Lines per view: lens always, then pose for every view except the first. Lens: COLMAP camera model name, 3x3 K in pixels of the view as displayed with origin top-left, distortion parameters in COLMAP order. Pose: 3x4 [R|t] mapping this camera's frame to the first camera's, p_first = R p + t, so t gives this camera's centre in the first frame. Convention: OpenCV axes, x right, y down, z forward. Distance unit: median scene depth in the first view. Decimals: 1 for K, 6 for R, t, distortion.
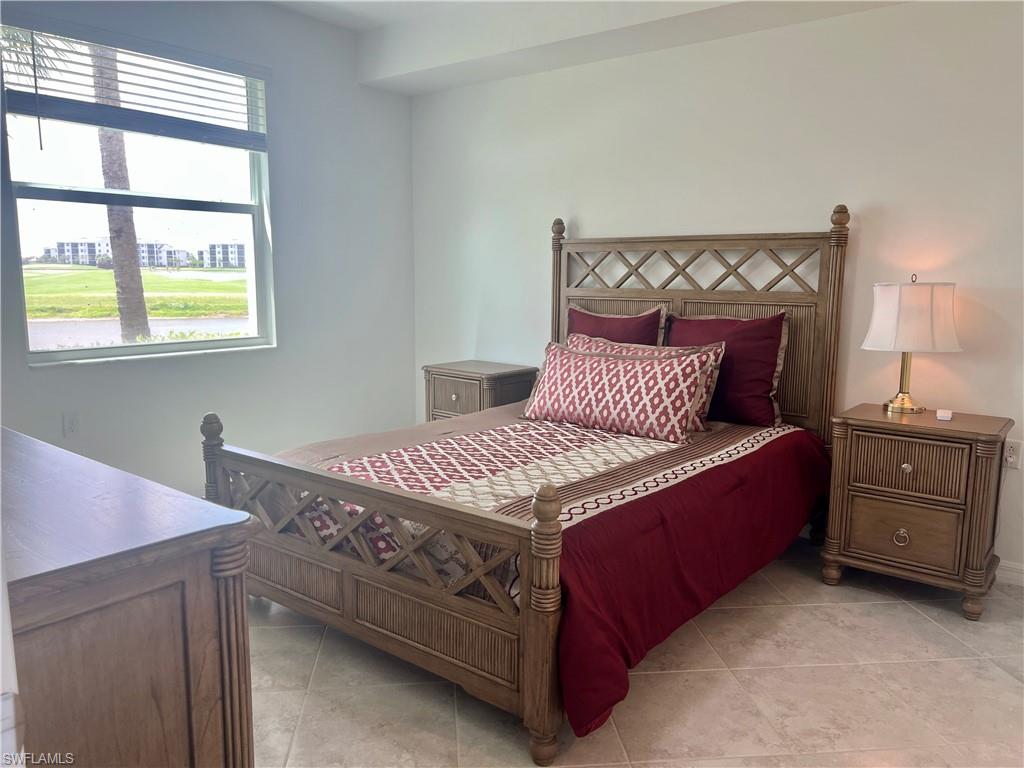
lens RADIAL K [[777.6, 0, 514.2], [0, 777.6, 381.1], [0, 0, 1]] dist [0.060361, -0.027736]
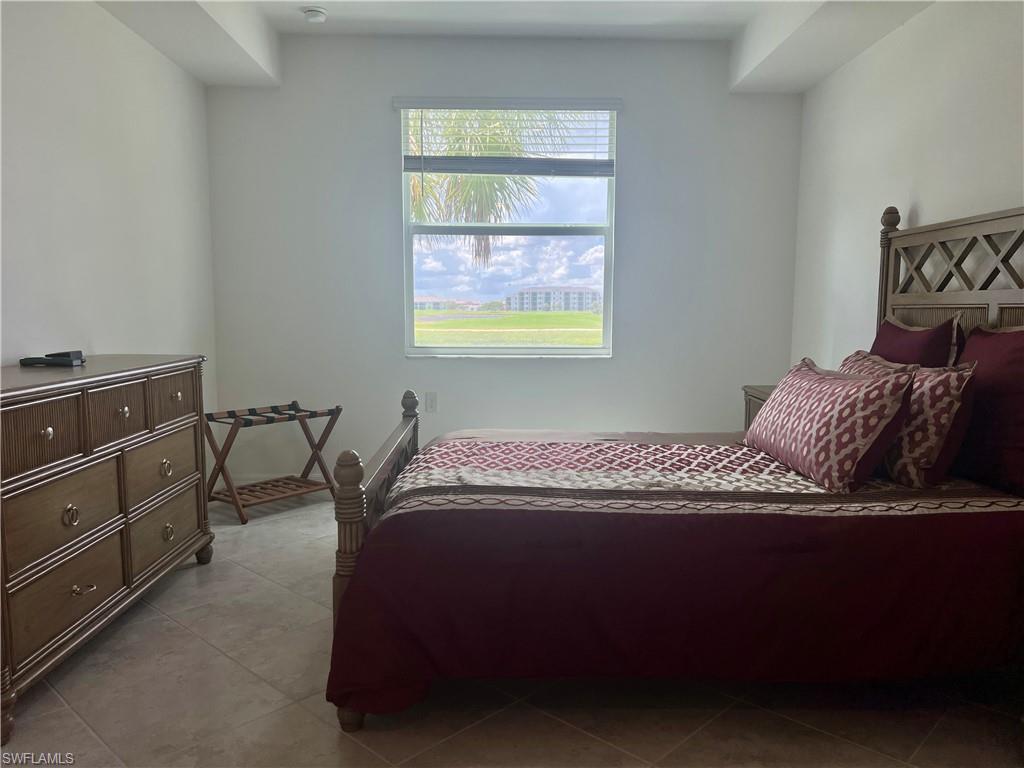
lens RADIAL K [[777.6, 0, 509.7], [0, 777.6, 389.3], [0, 0, 1]] dist [0.060361, -0.027736]
pose [[0.632319, 0.072348, -0.771322, 0.447376], [-0.110200, 0.993905, 0.002886, 0.012545], [0.766830, 0.083175, 0.636438, 0.228604]]
